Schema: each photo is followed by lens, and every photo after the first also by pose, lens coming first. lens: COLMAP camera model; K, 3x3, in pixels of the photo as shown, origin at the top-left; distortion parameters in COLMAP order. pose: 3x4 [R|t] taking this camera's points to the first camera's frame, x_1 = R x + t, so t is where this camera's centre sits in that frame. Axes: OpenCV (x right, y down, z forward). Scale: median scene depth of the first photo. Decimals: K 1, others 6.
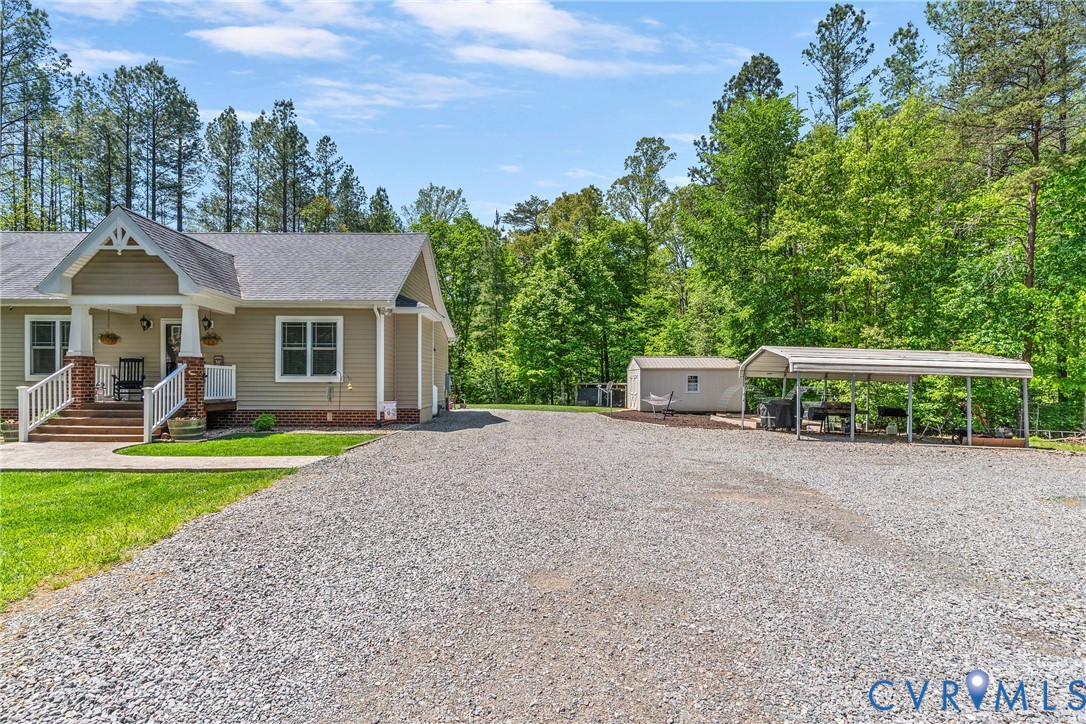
lens RADIAL K [[535.4, 0, 540.1], [0, 535.4, 384.3], [0, 0, 1]] dist [0.005299, 0.000400]
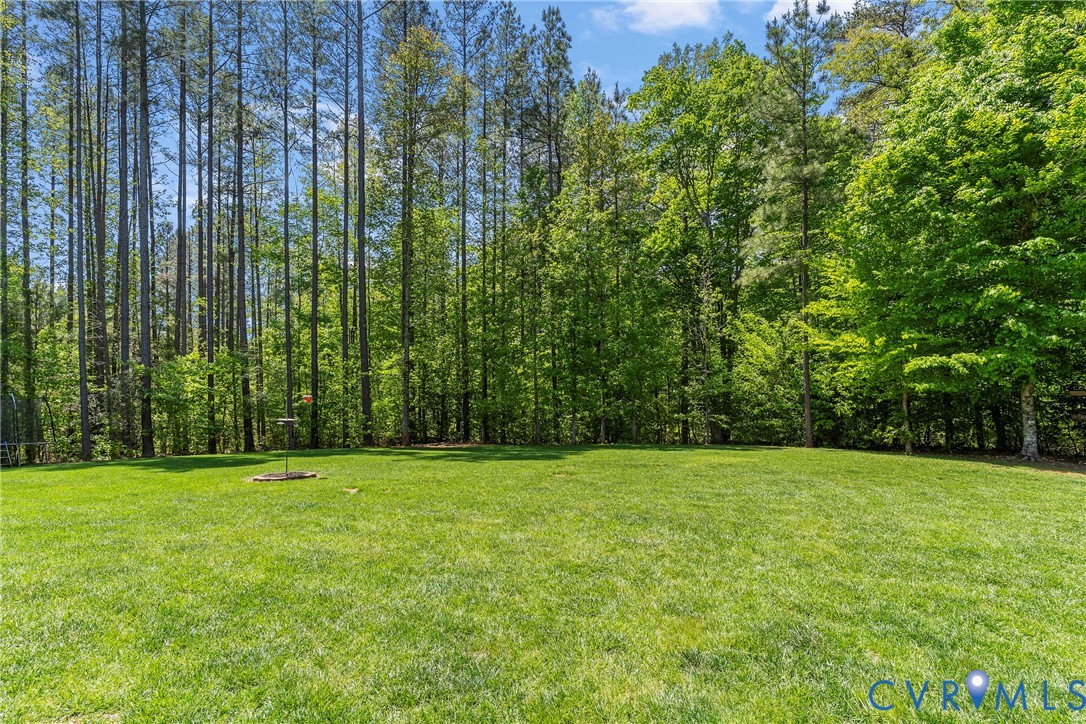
lens RADIAL K [[535.4, 0, 524.0], [0, 535.4, 393.7], [0, 0, 1]] dist [0.005299, 0.000400]
pose [[0.814024, 0.002739, -0.580825, -0.022616], [0.006236, 0.999890, 0.013454, -0.009979], [0.580798, -0.014574, 0.813917, 0.588355]]
